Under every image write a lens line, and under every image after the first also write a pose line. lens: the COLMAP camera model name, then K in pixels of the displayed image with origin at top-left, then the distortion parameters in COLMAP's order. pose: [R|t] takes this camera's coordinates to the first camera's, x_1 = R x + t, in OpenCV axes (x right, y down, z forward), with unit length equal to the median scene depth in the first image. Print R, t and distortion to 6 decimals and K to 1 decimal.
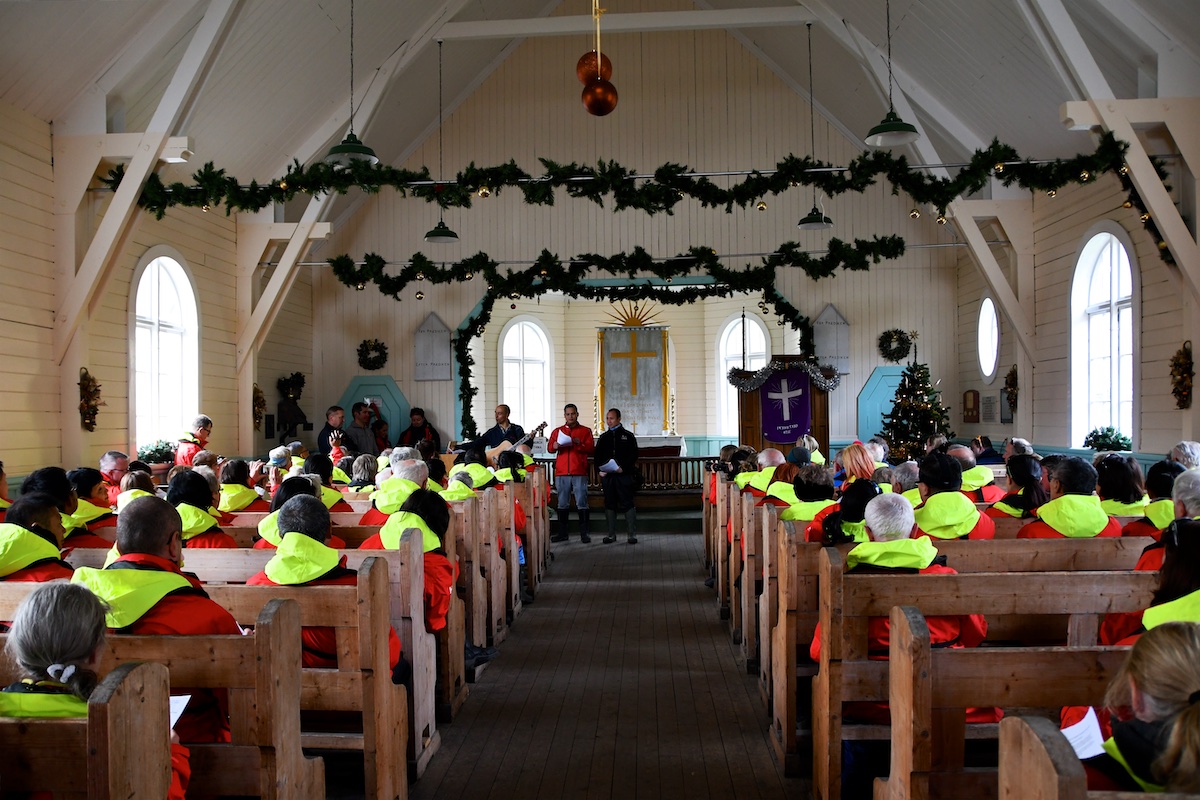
lens RADIAL K [[973.3, 0, 599.1], [0, 973.3, 416.5], [0, 0, 1]] dist [-0.133024, 0.136832]
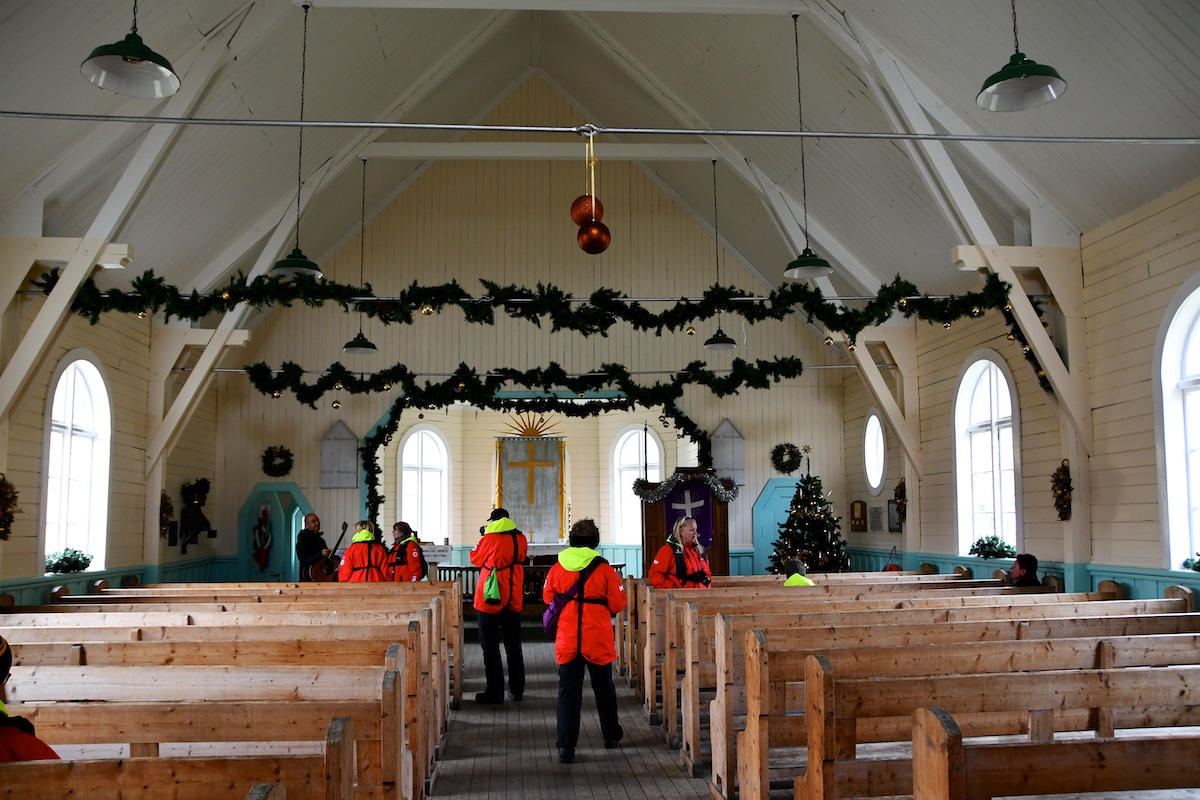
lens RADIAL K [[961.8, 0, 600.1], [0, 961.8, 423.7], [0, 0, 1]] dist [-0.132235, 0.131457]
pose [[0.990406, 0.016581, 0.137191, -0.059291], [-0.002519, 0.994777, -0.102044, -0.005506], [-0.138166, 0.100719, 0.985274, -0.019156]]
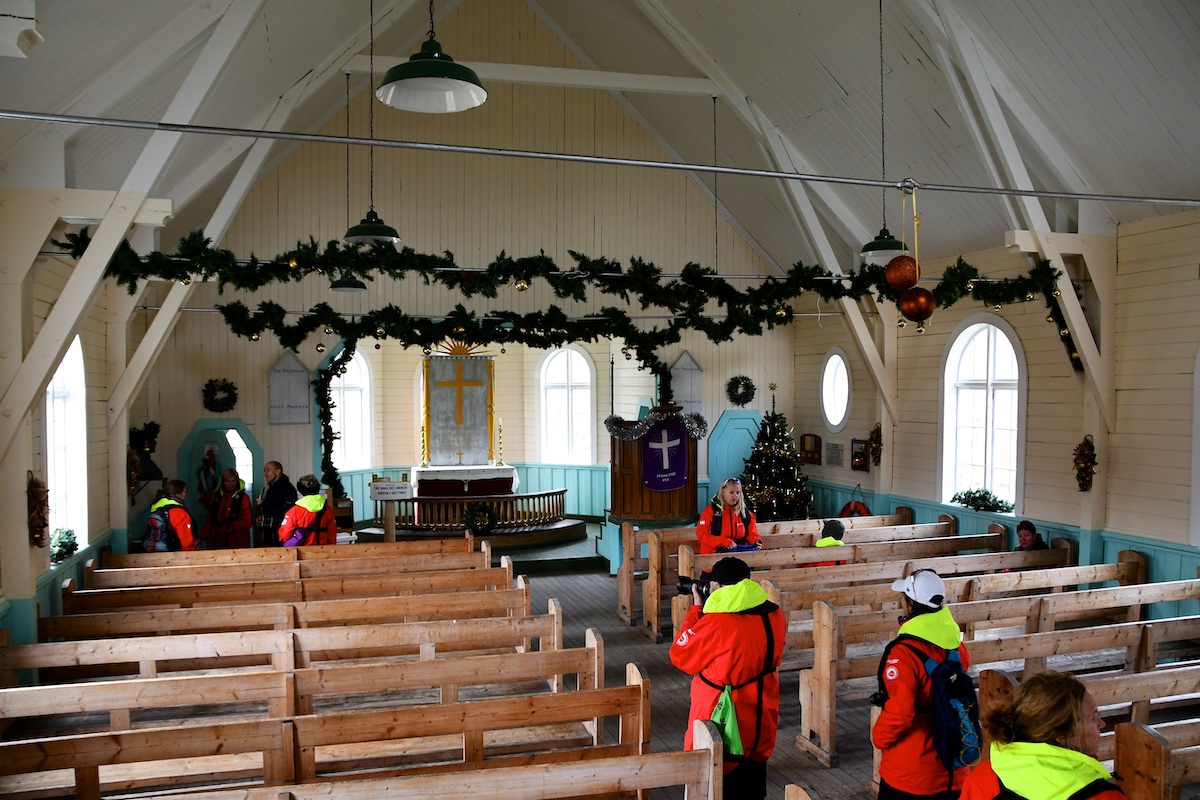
lens RADIAL K [[961.8, 0, 600.1], [0, 961.8, 423.7], [0, 0, 1]] dist [-0.132235, 0.131457]
pose [[0.942193, -0.004554, 0.335040, -0.289841], [-0.006239, 0.999496, 0.031131, -0.100261], [-0.335013, -0.031421, 0.941689, 0.060580]]
